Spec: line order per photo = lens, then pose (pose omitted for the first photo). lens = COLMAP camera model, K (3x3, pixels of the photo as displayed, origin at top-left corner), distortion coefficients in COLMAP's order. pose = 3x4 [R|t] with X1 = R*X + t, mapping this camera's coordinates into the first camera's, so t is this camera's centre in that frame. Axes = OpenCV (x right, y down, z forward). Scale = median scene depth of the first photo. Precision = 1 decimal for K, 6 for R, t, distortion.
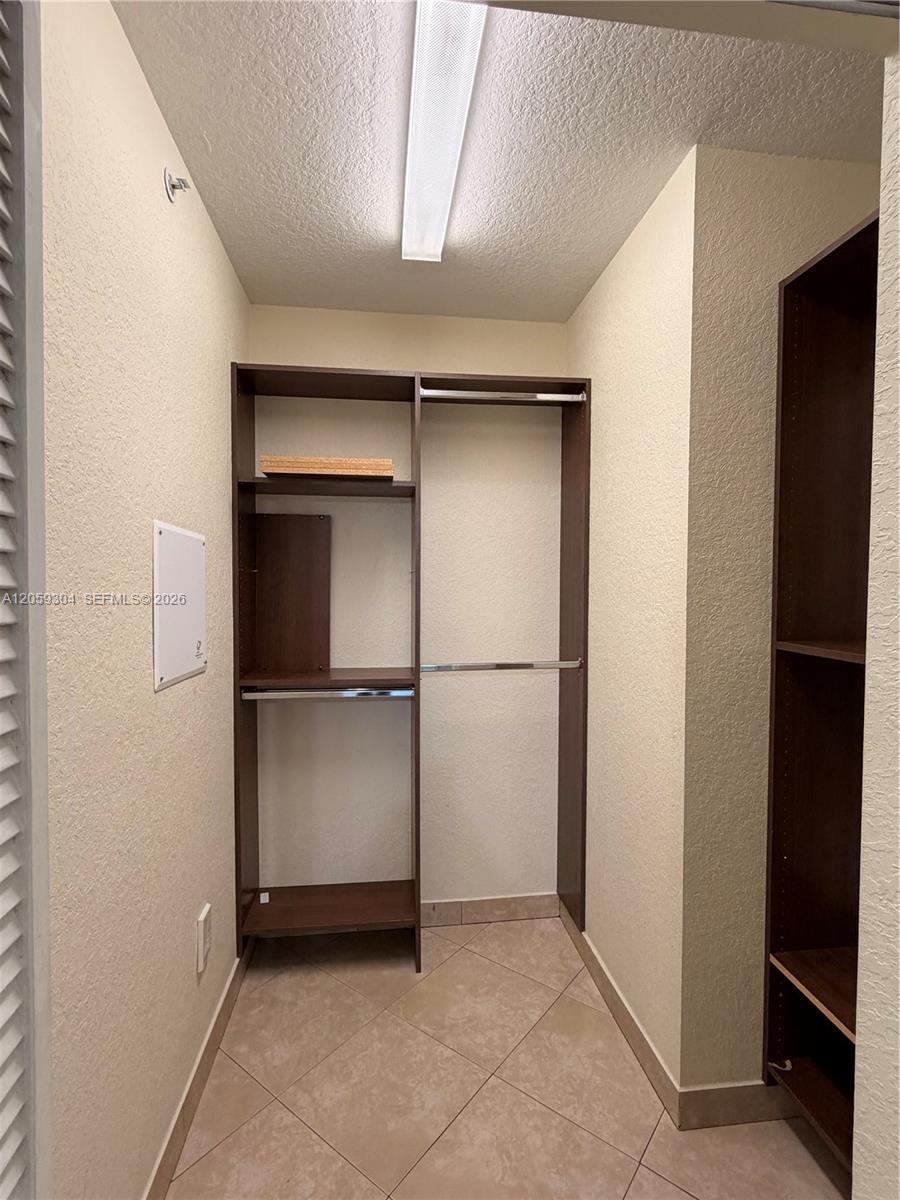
lens RADIAL K [[582.2, 0, 450.6], [0, 582.2, 643.2], [0, 0, 1]] dist [-0.002752, -0.000781]
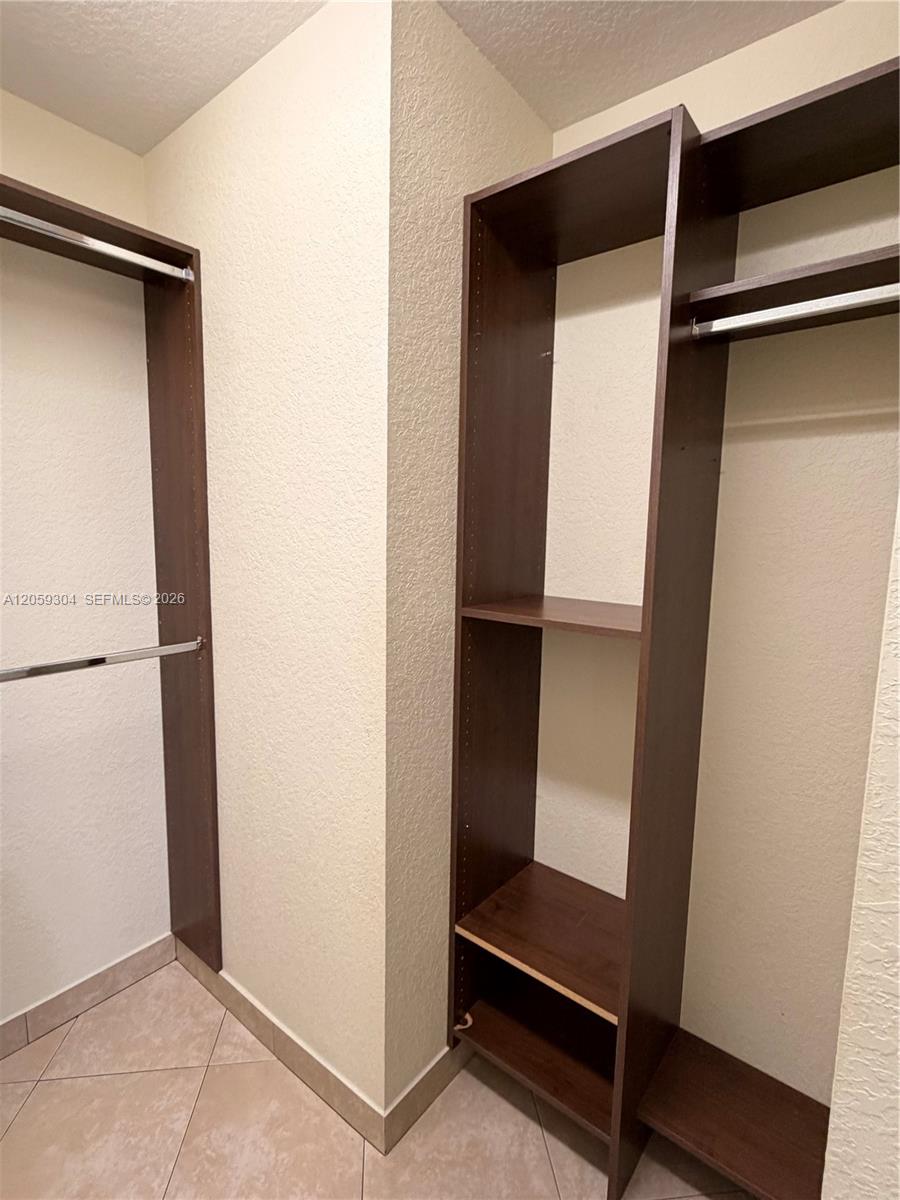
lens RADIAL K [[582.6, 0, 449.0], [0, 582.6, 615.4], [0, 0, 1]] dist [-0.000371, -0.000489]
pose [[0.717812, -0.090052, 0.690389, -0.082550], [0.052424, 0.995776, 0.075379, -0.054257], [-0.694261, -0.017915, 0.719501, 0.304708]]
